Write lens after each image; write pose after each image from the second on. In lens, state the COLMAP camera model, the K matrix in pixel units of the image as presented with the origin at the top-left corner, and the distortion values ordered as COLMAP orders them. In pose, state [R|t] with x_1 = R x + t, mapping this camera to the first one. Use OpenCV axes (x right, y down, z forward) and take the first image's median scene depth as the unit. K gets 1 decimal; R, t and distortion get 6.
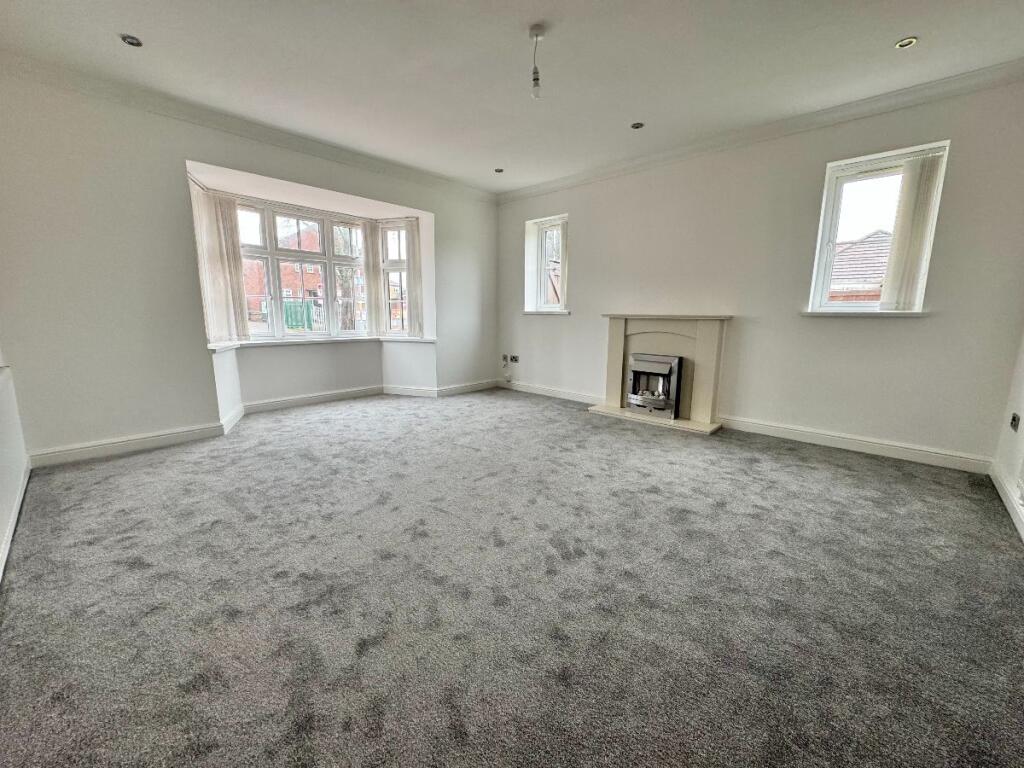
lens RADIAL K [[402.6, 0, 508.4], [0, 402.6, 386.2], [0, 0, 1]] dist [-0.000037, -0.000067]
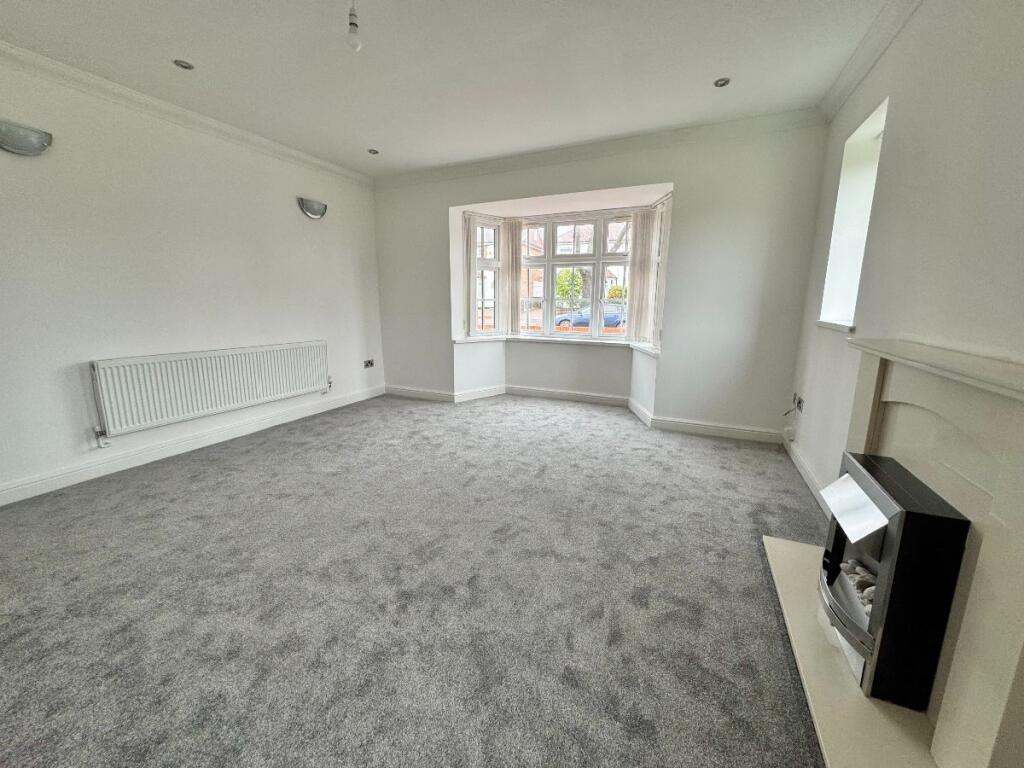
lens RADIAL K [[410.3, 0, 510.4], [0, 410.3, 381.1], [0, 0, 1]] dist [0.000025, -0.000141]
pose [[0.328754, 0.181932, -0.926726, 0.509924], [-0.171265, 0.976484, 0.130945, -0.132546], [0.928757, 0.115668, 0.352182, 0.533955]]
